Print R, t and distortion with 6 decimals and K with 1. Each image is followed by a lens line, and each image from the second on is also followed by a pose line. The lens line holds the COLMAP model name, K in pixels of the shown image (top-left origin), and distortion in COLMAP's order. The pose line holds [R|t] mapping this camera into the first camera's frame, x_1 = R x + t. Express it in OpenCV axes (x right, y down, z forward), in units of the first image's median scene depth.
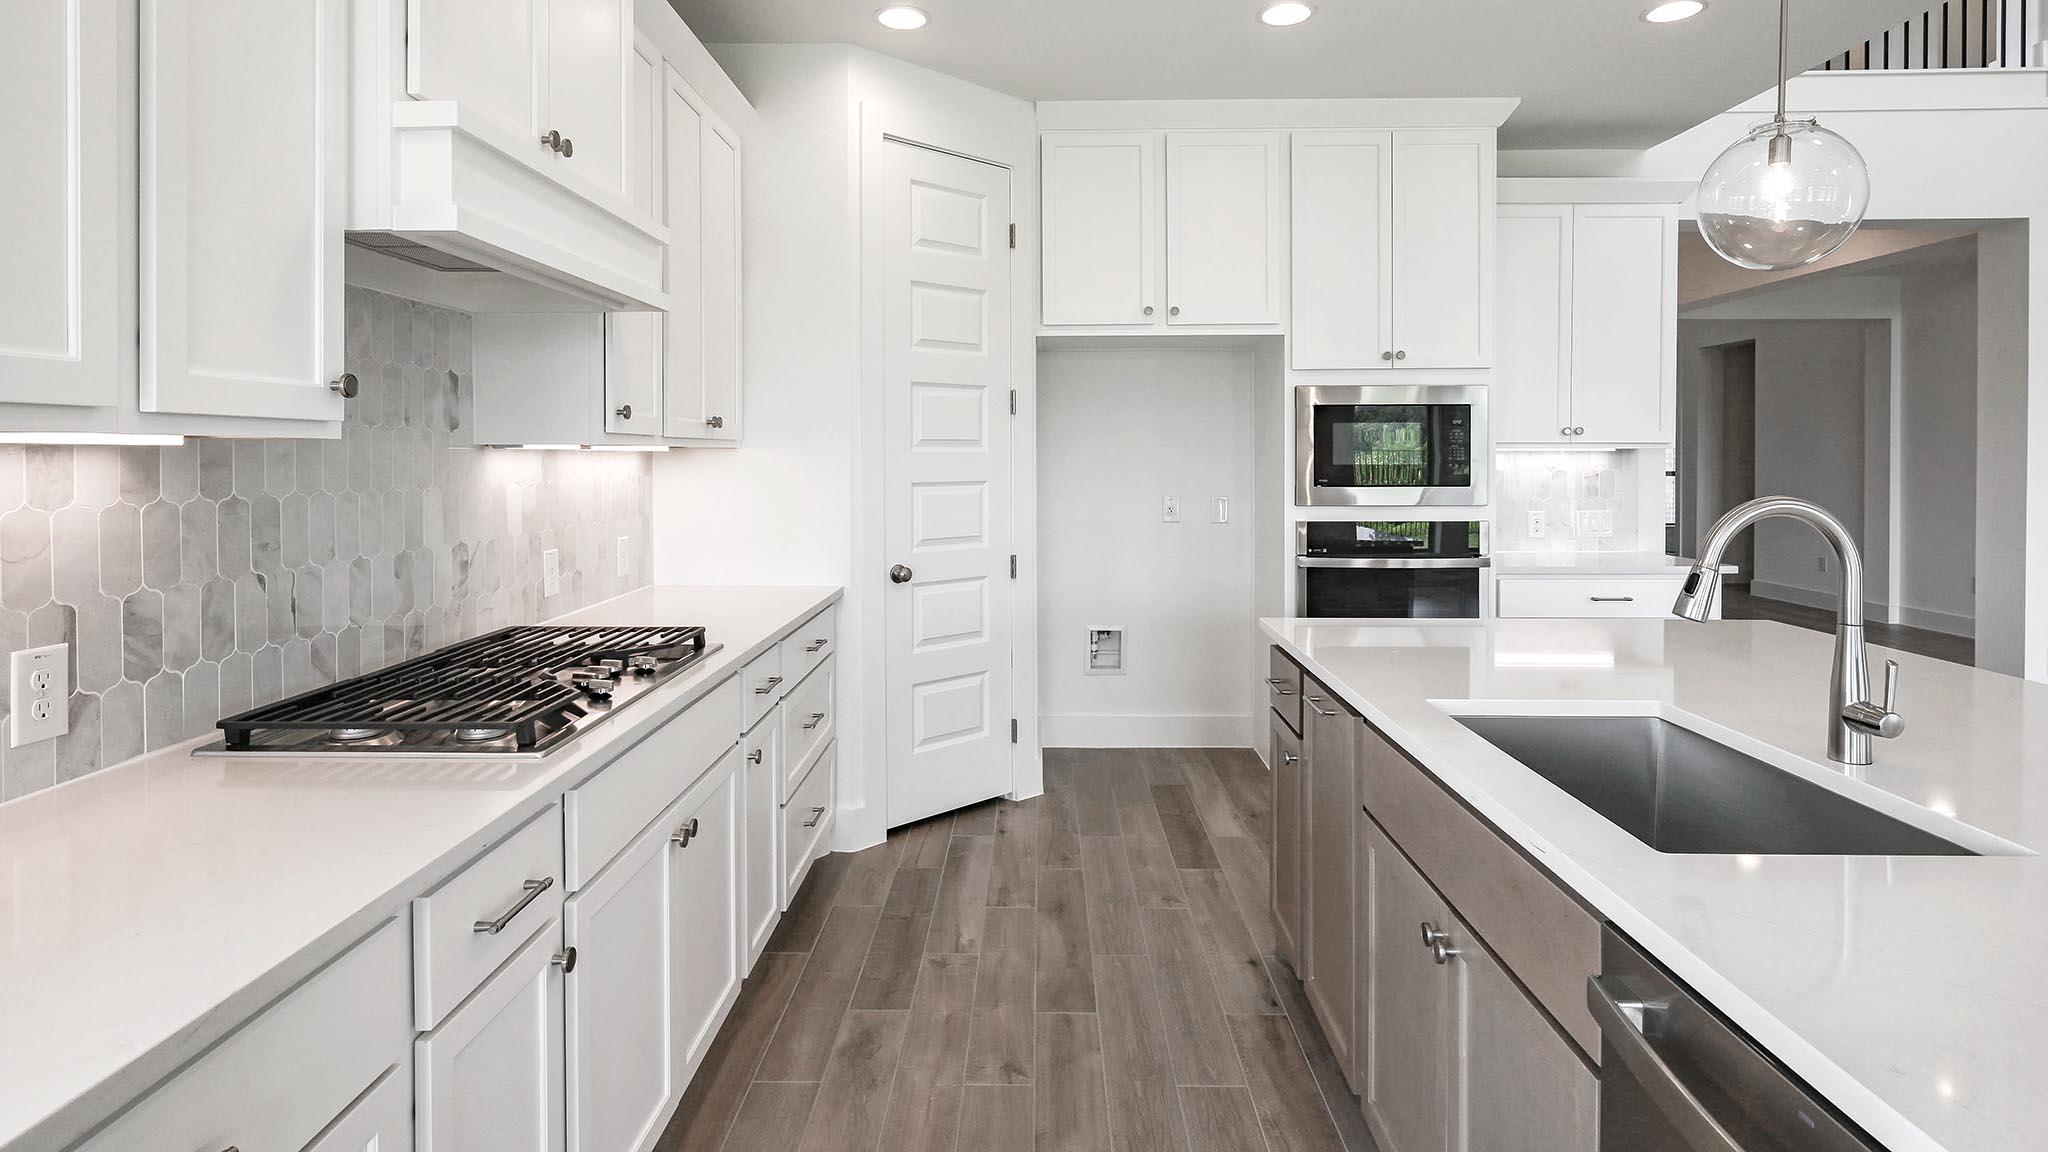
lens RADIAL K [[1071.1, 0, 1021.2], [0, 1071.1, 471.2], [0, 0, 1]] dist [-0.004348, 0.000527]
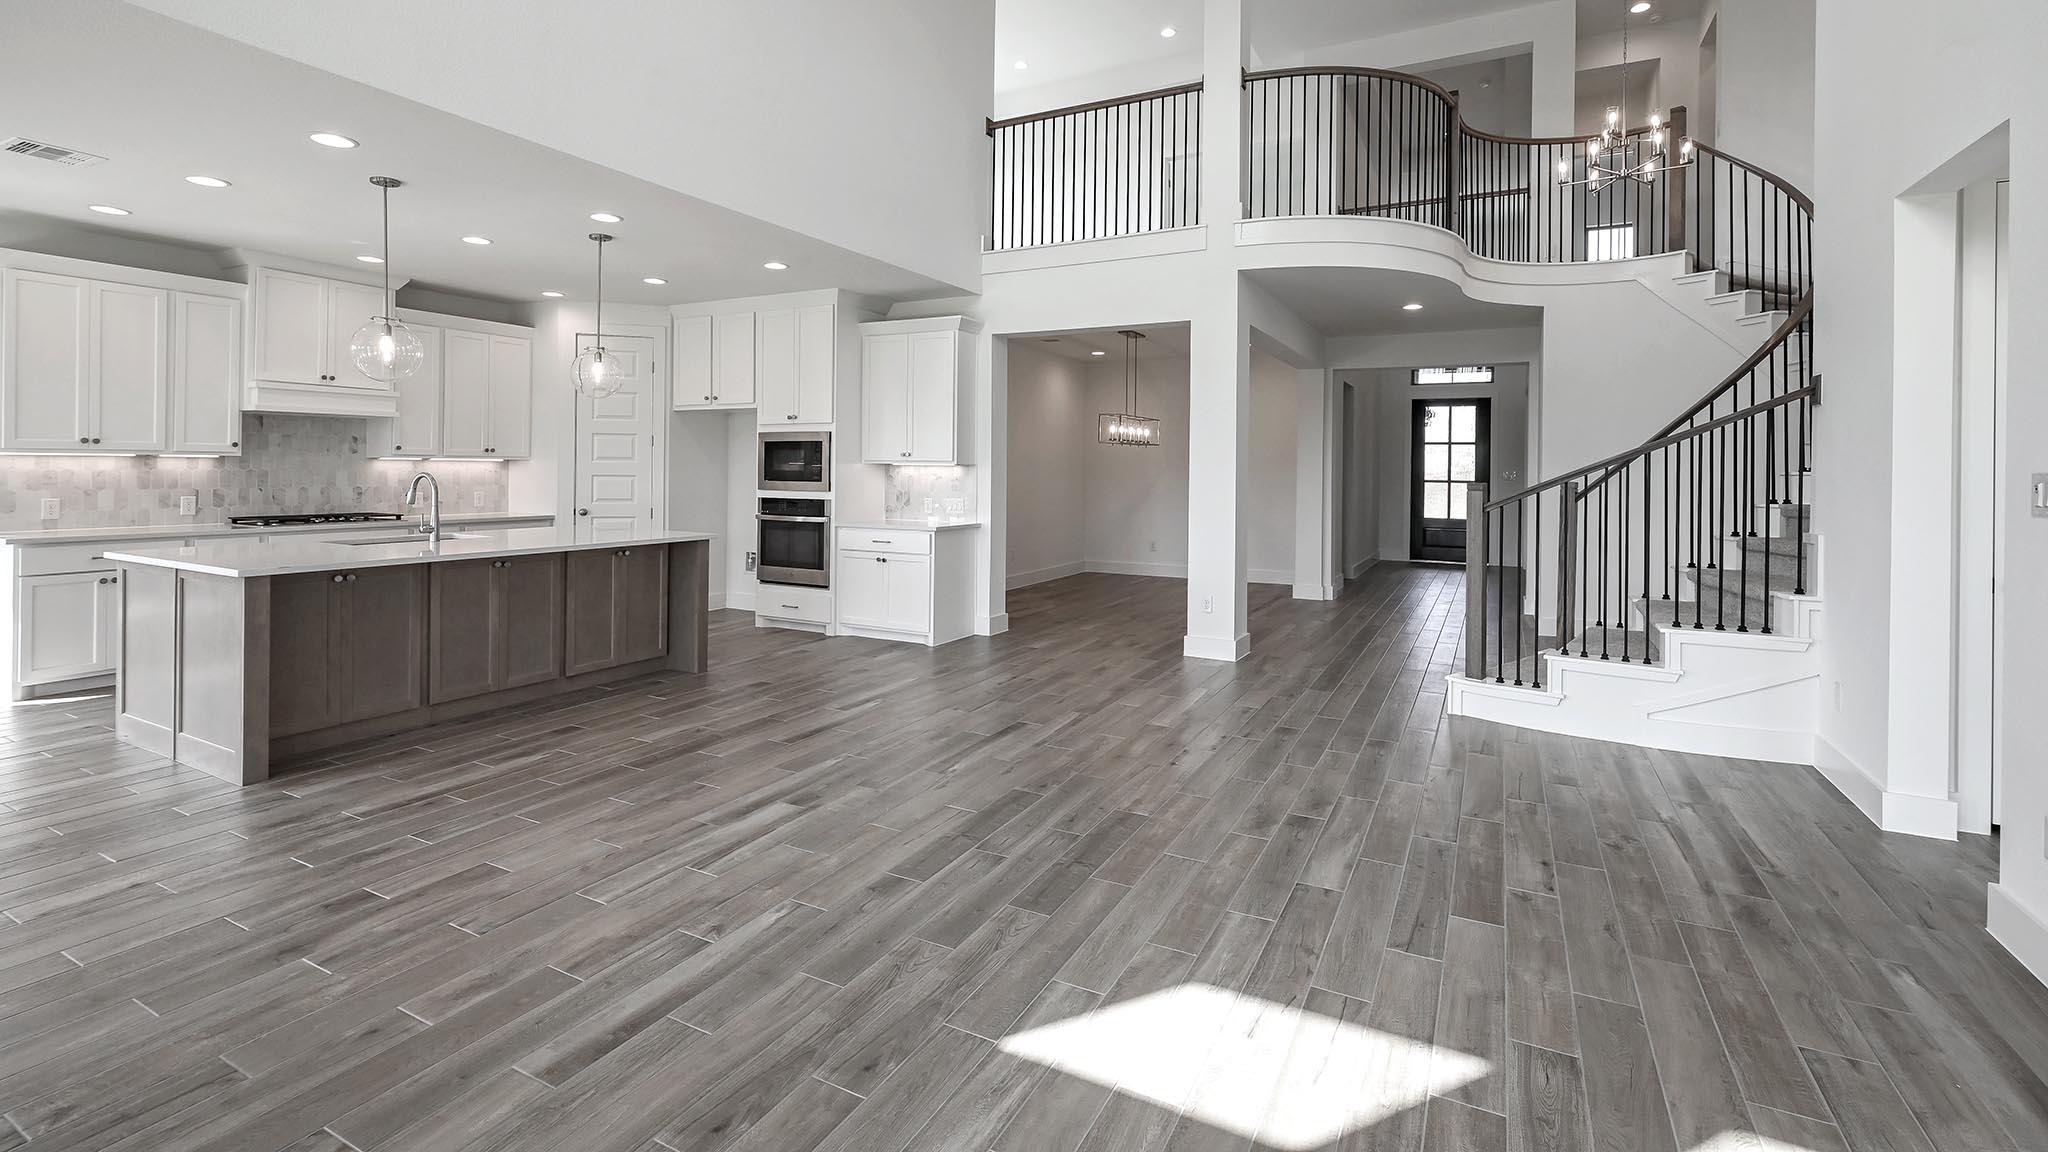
lens RADIAL K [[929.0, 0, 1016.5], [0, 929.0, 466.3], [0, 0, 1]] dist [0.000222, -0.000567]
pose [[0.892969, 0.009954, -0.450008, 1.624815], [-0.018734, 0.999711, -0.015061, 0.005051], [0.449728, 0.021879, 0.892898, -0.417861]]
